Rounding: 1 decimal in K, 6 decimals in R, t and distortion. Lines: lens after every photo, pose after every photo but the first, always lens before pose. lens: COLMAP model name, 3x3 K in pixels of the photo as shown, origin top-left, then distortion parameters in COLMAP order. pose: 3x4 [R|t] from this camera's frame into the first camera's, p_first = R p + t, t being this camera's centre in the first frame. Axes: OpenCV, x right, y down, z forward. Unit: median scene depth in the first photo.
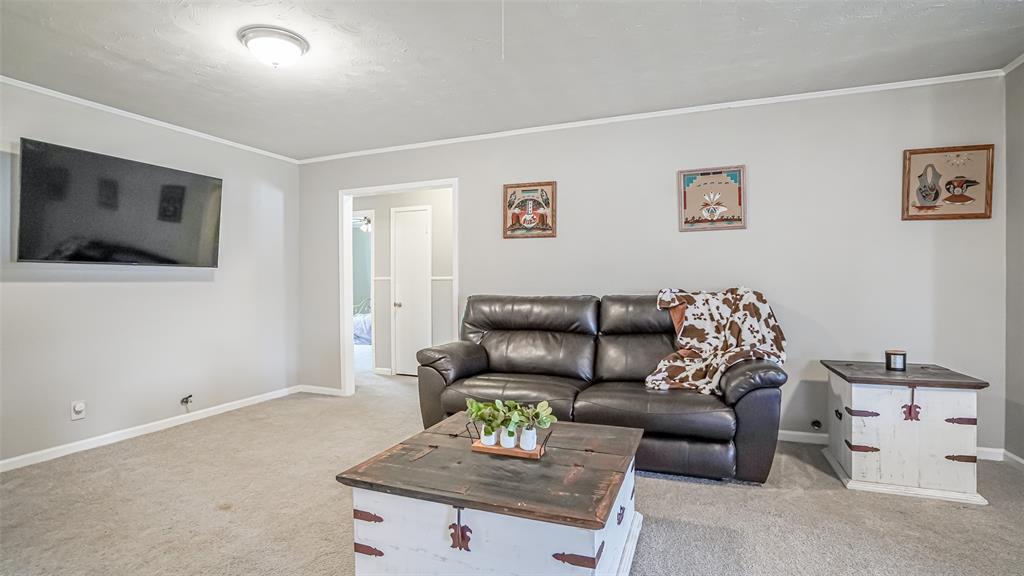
lens RADIAL K [[477.7, 0, 515.4], [0, 477.7, 290.1], [0, 0, 1]] dist [-0.061833, 0.025846]
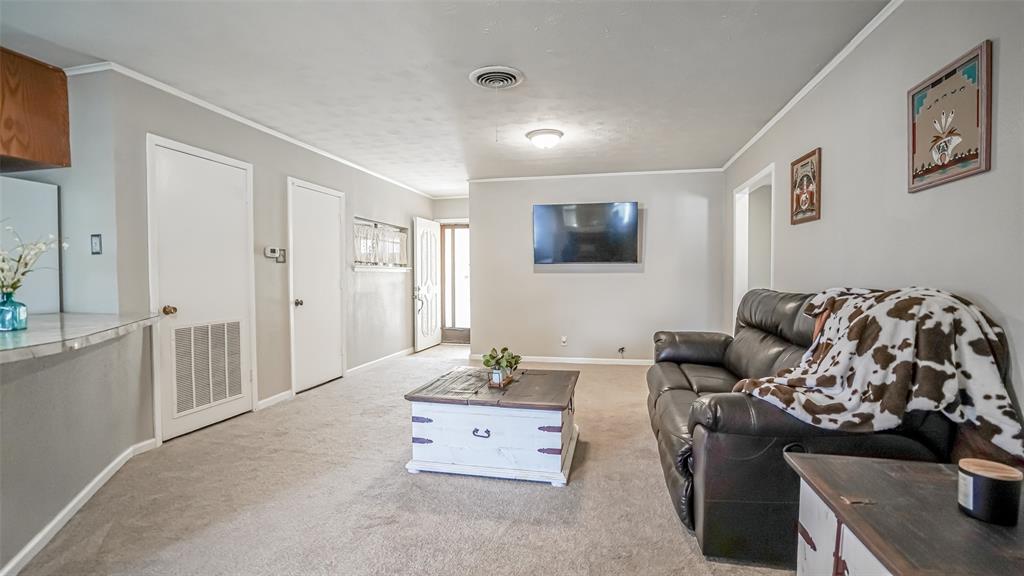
lens RADIAL K [[477.7, 0, 515.4], [0, 477.7, 290.1], [0, 0, 1]] dist [-0.061833, 0.025846]
pose [[0.169782, 0.038825, -0.984717, 0.889081], [-0.013639, 0.999220, 0.037045, -0.017717], [0.985387, 0.007141, 0.170179, 0.438804]]
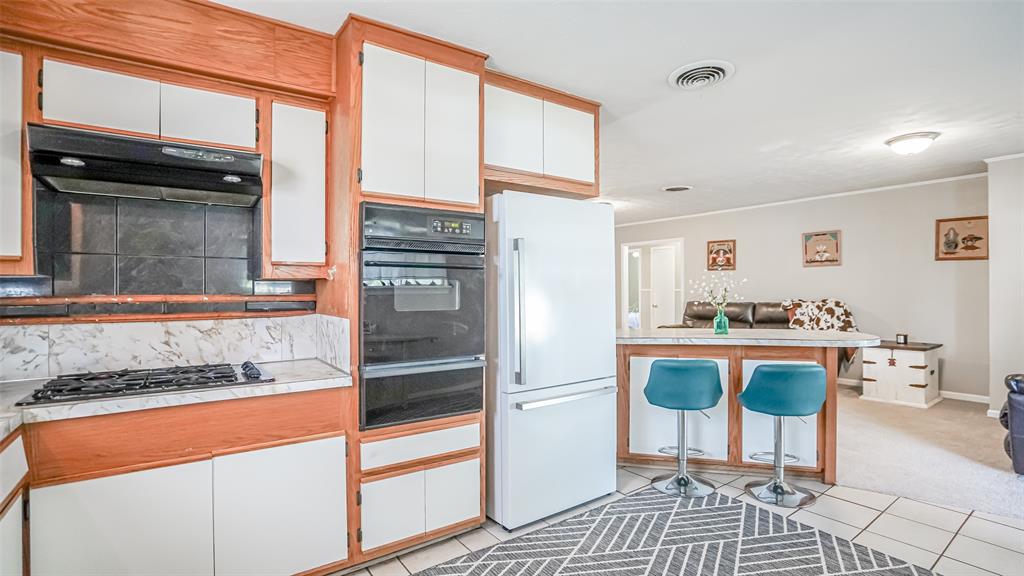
lens RADIAL K [[477.7, 0, 515.4], [0, 477.7, 290.1], [0, 0, 1]] dist [-0.061833, 0.025846]
pose [[0.845186, 0.001426, -0.534471, 0.395564], [-0.005814, 0.999962, -0.006526, -0.019809], [0.534441, 0.008623, 0.845162, -1.146823]]
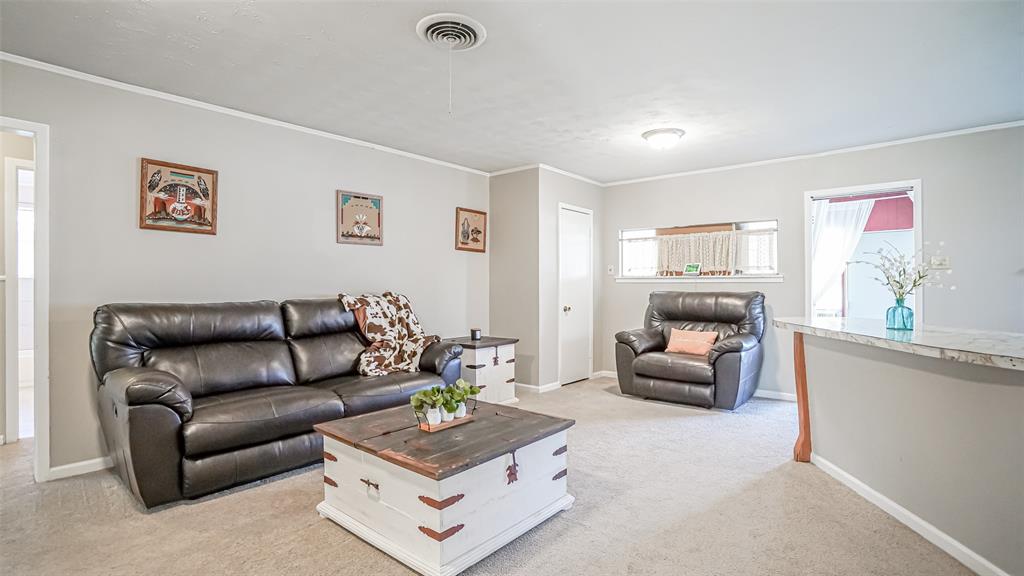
lens RADIAL K [[499.3, 0, 496.9], [0, 499.3, 284.4], [0, 0, 1]] dist [-0.018388, 0.000037]
pose [[0.338061, 0.006609, 0.941101, -0.694680], [0.005965, 0.999940, -0.009165, -0.010411], [-0.941105, 0.008712, 0.338002, 0.244753]]
